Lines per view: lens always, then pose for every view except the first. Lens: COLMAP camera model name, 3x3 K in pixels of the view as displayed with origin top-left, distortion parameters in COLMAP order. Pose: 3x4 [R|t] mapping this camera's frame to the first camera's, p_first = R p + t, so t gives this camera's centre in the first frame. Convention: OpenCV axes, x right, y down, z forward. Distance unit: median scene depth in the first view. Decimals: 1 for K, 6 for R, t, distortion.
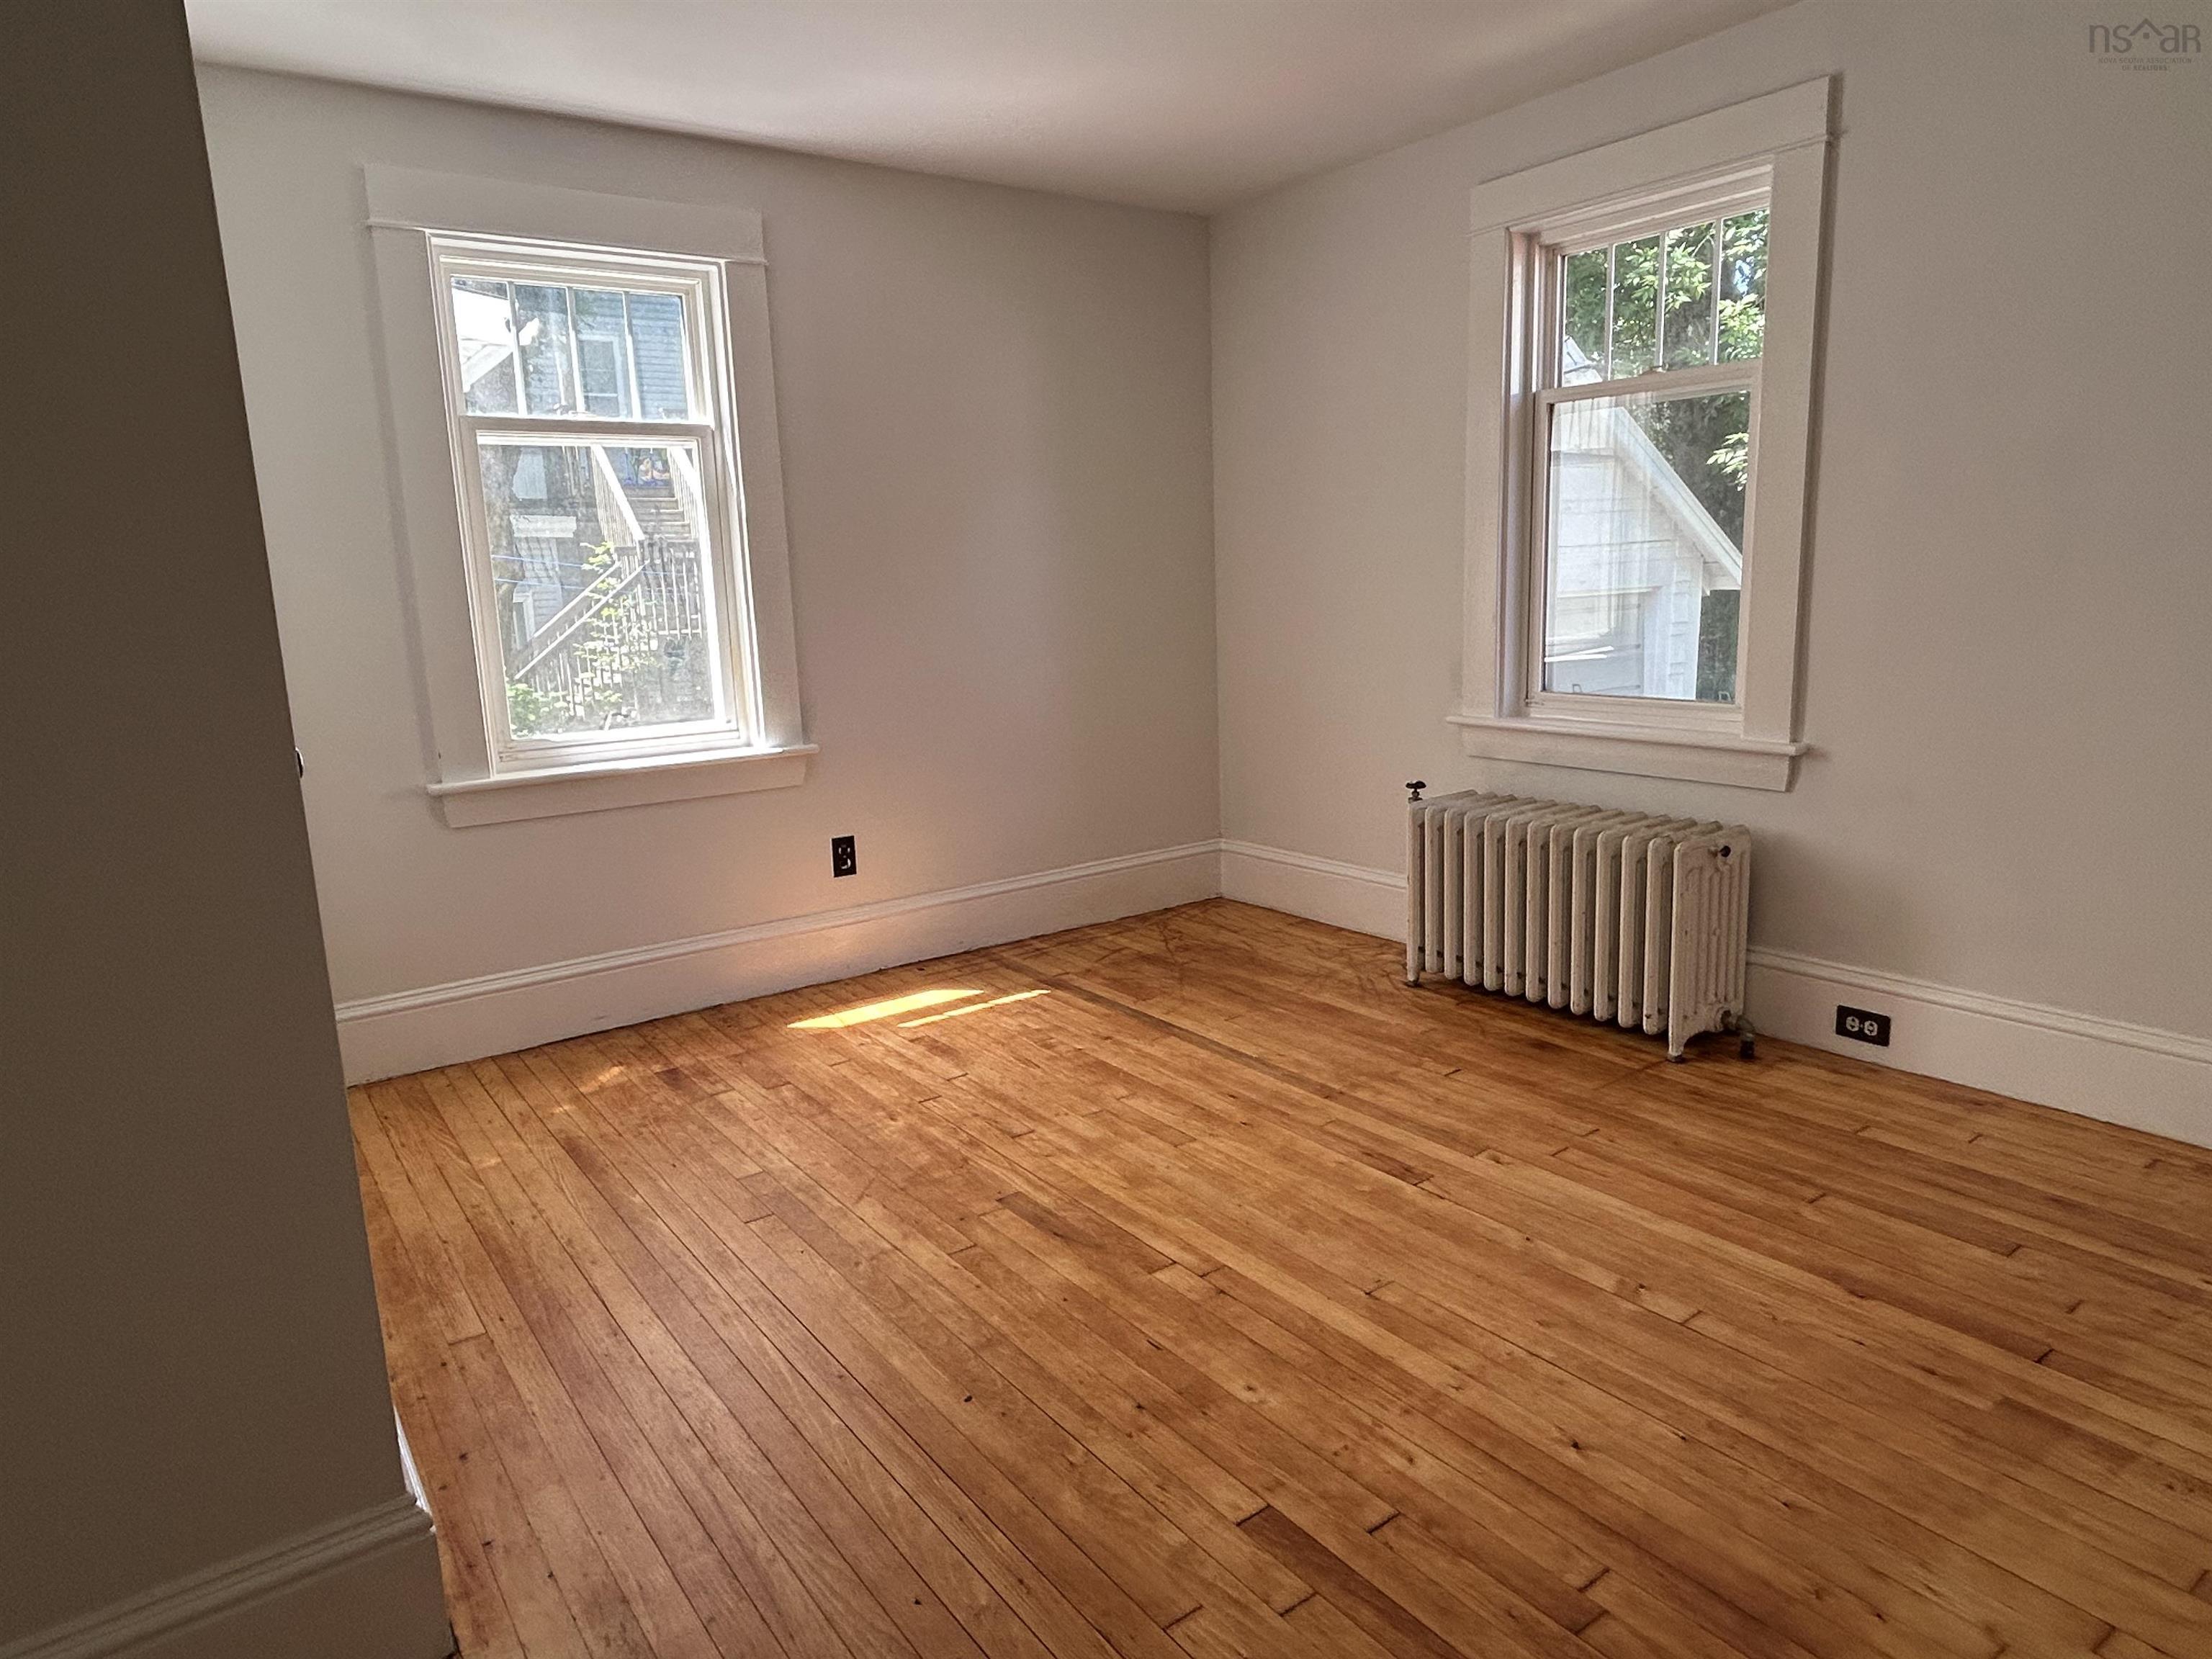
lens RADIAL K [[1324.4, 0, 1106.0], [0, 1324.4, 829.5], [0, 0, 1]] dist [-0.000729, -0.000601]
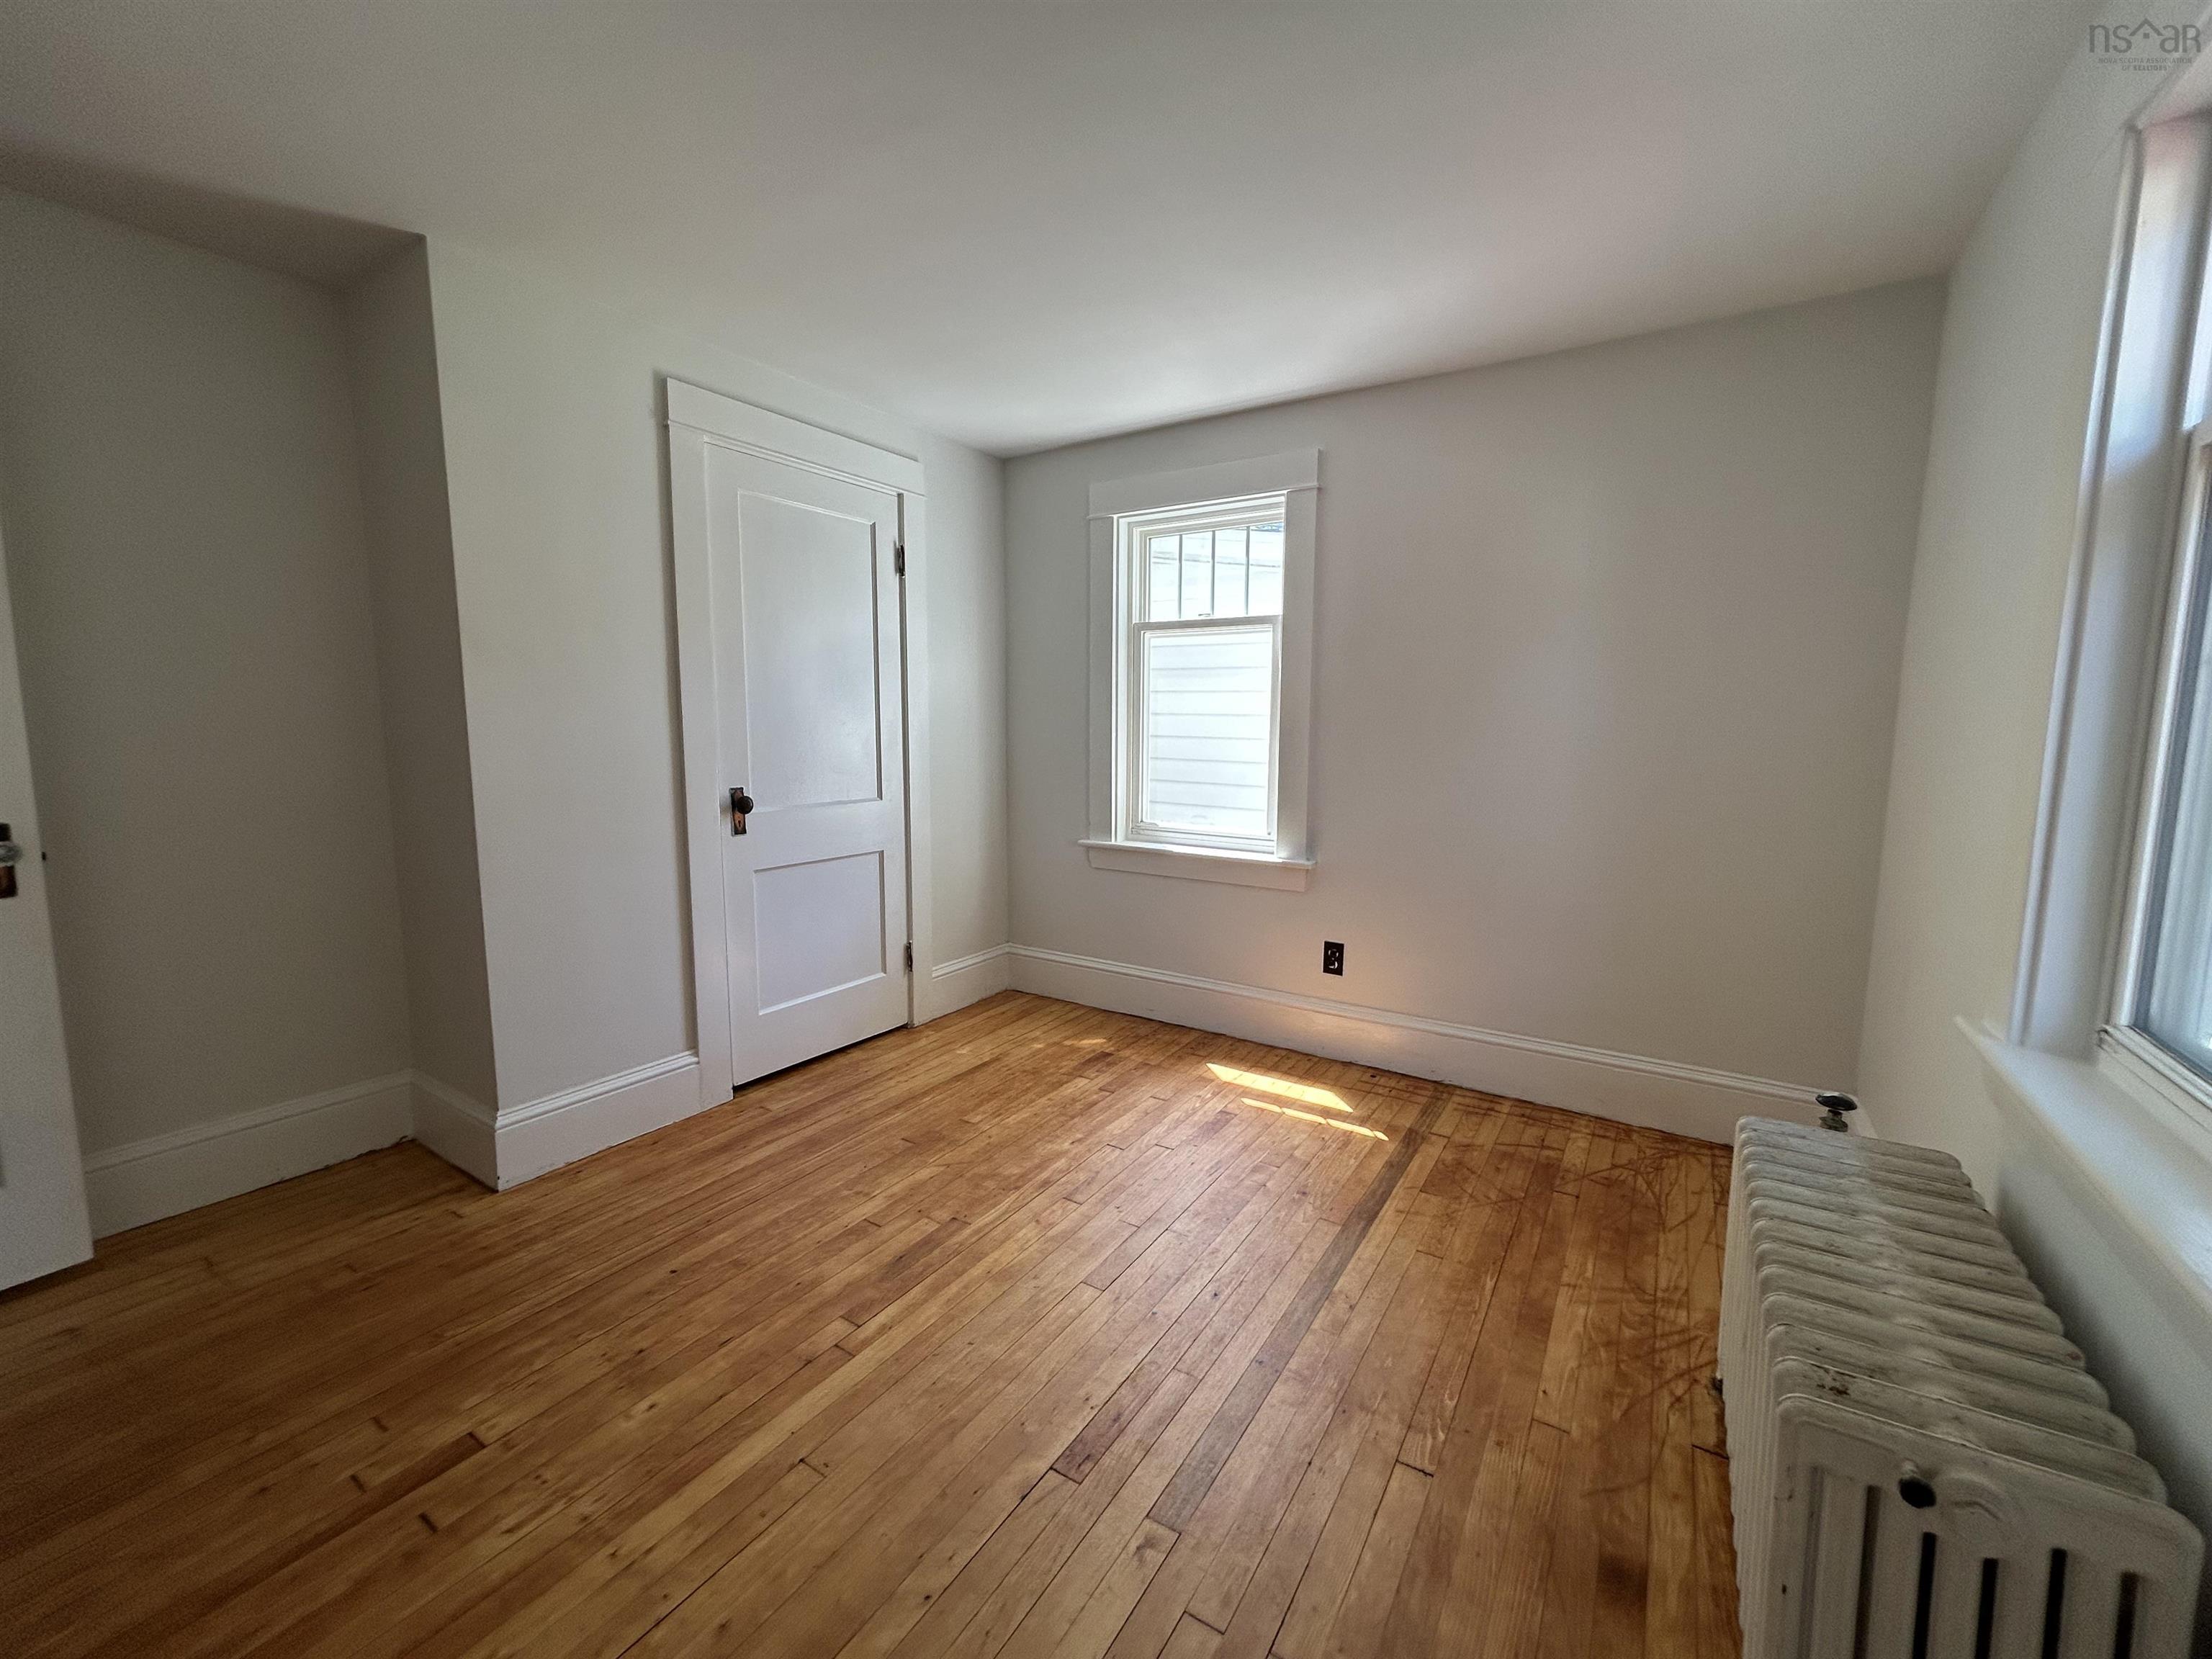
lens RADIAL K [[891.6, 0, 1109.7], [0, 891.6, 827.4], [0, 0, 1]] dist [-0.007078, 0.004685]
pose [[0.361515, 0.148646, -0.920441, 0.566544], [-0.196741, 0.977143, 0.080530, -0.150305], [0.911373, 0.151976, 0.382496, 0.599701]]
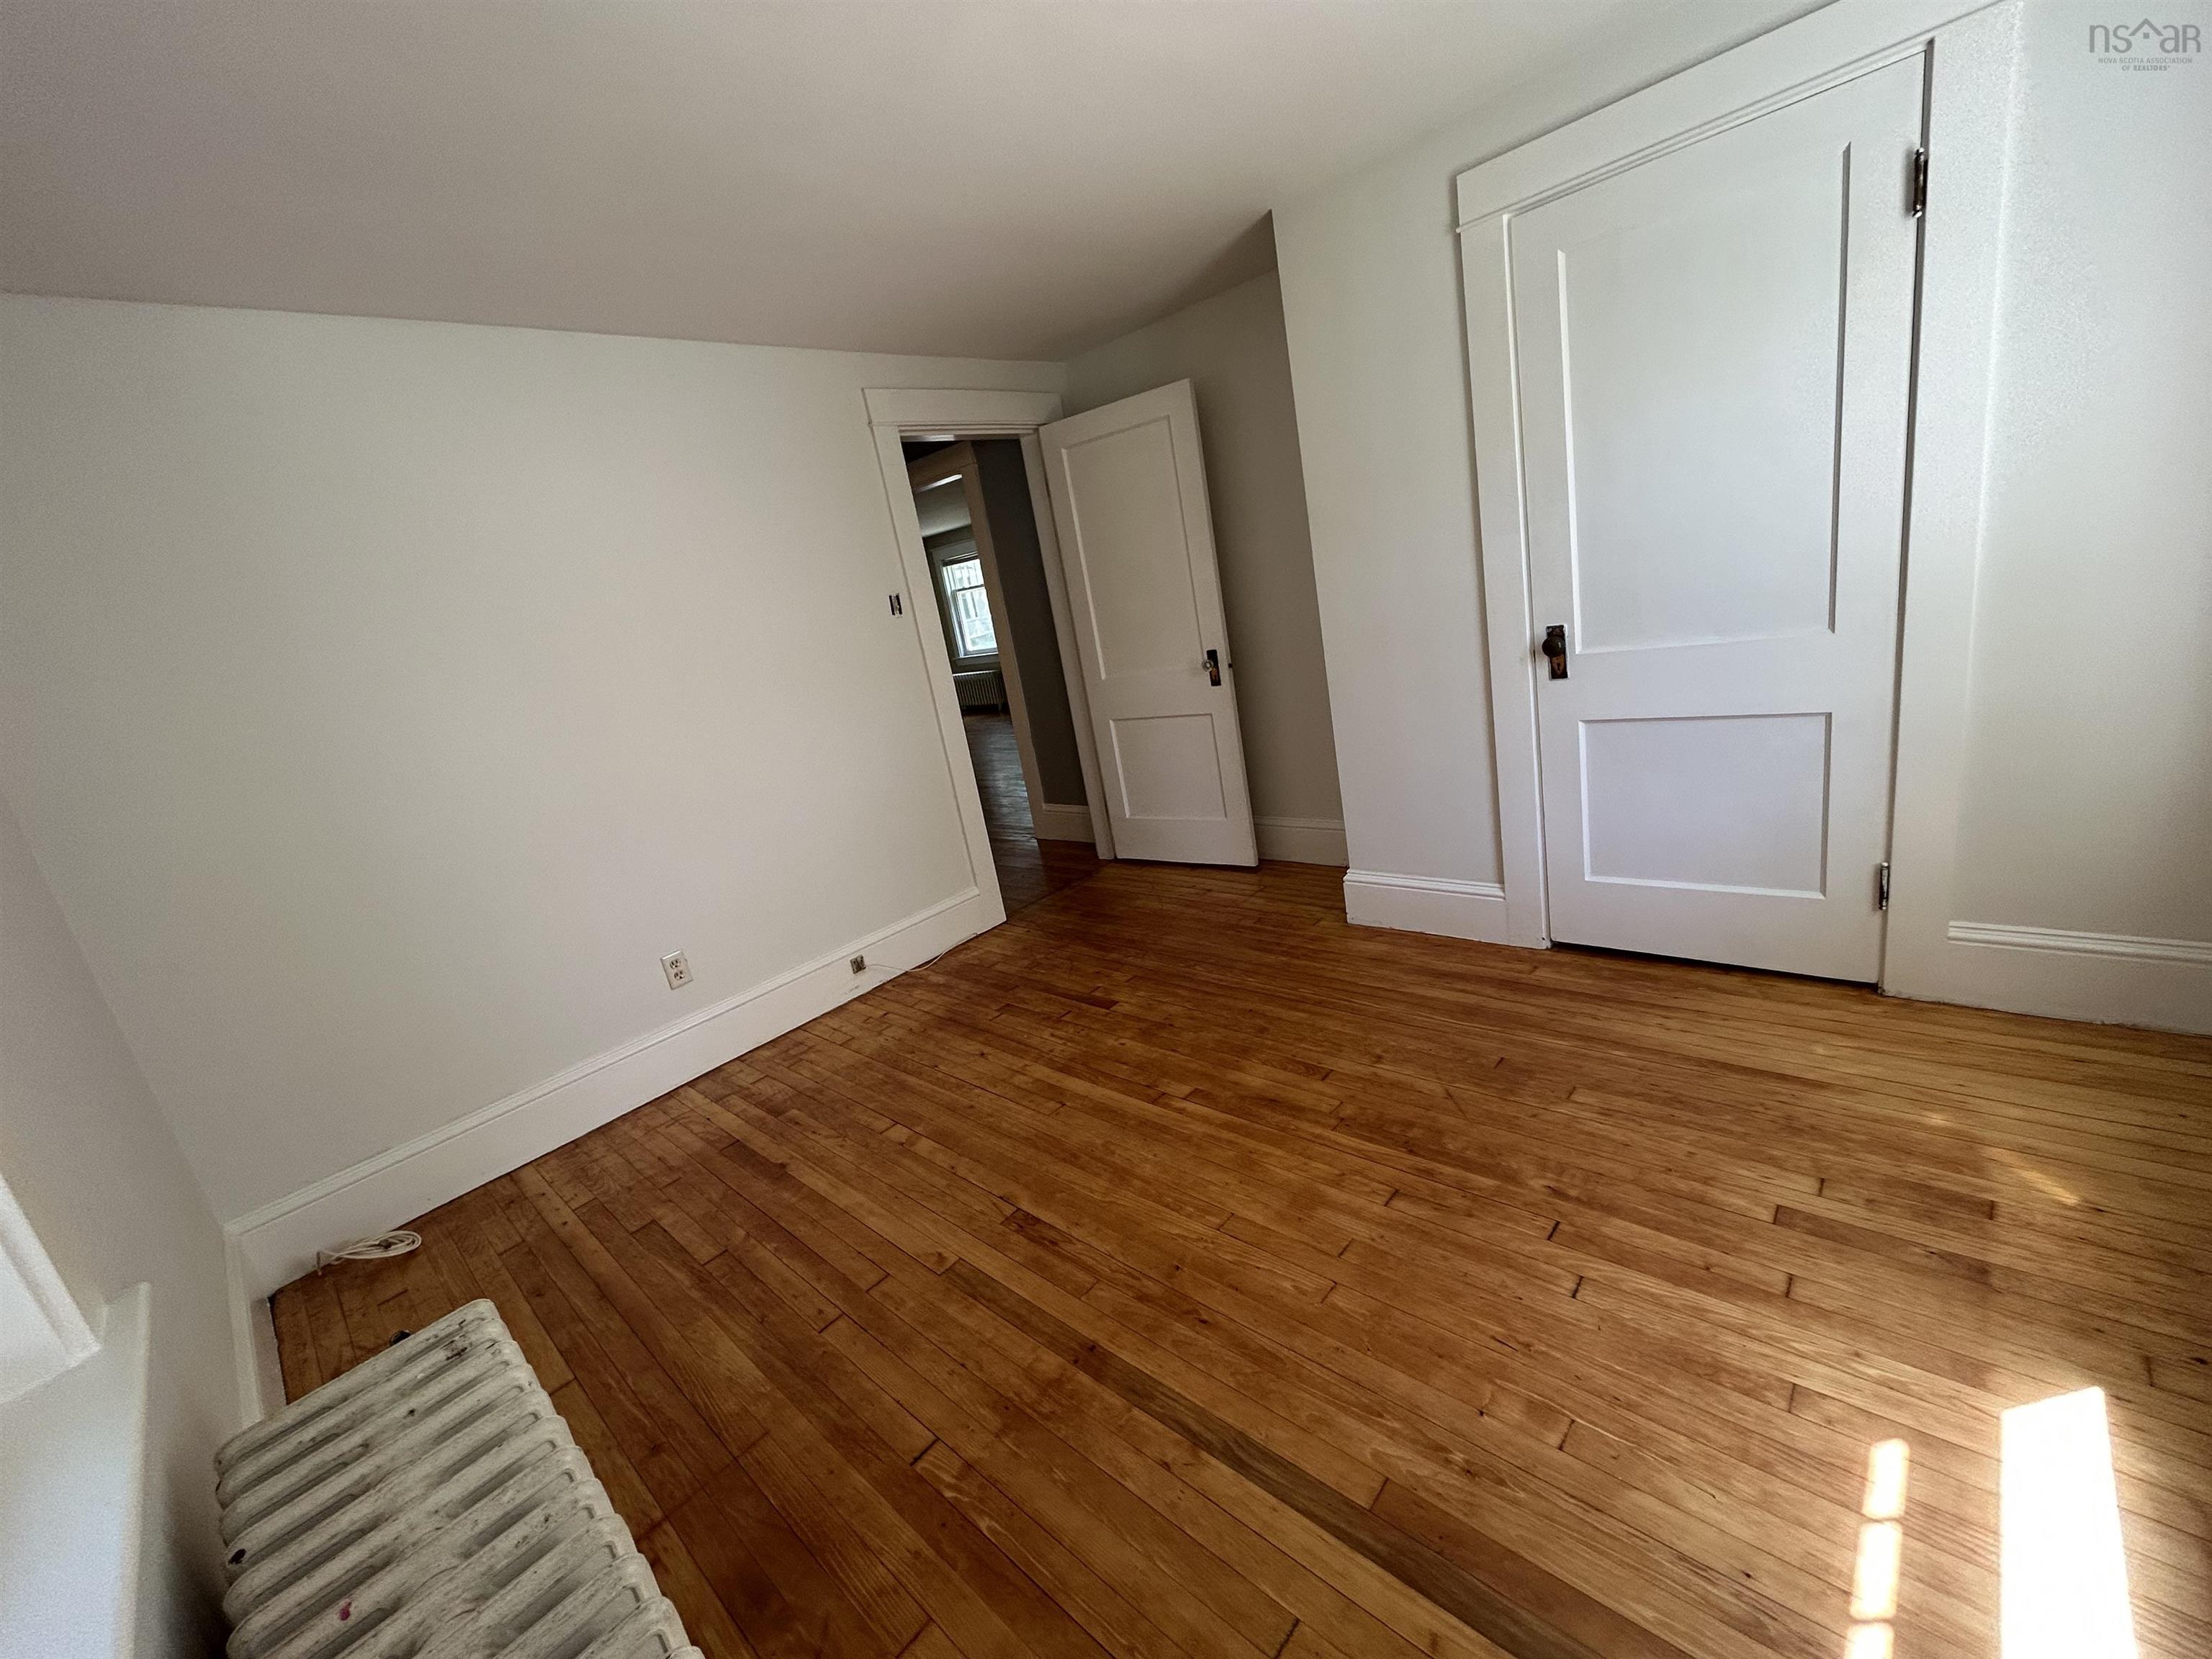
lens RADIAL K [[891.6, 0, 1109.7], [0, 891.6, 827.4], [0, 0, 1]] dist [-0.007078, 0.004685]
pose [[-0.958010, 0.253168, -0.134619, 0.139672], [0.170779, 0.880930, 0.441358, -0.301346], [0.230327, 0.399836, -0.887176, 1.271332]]
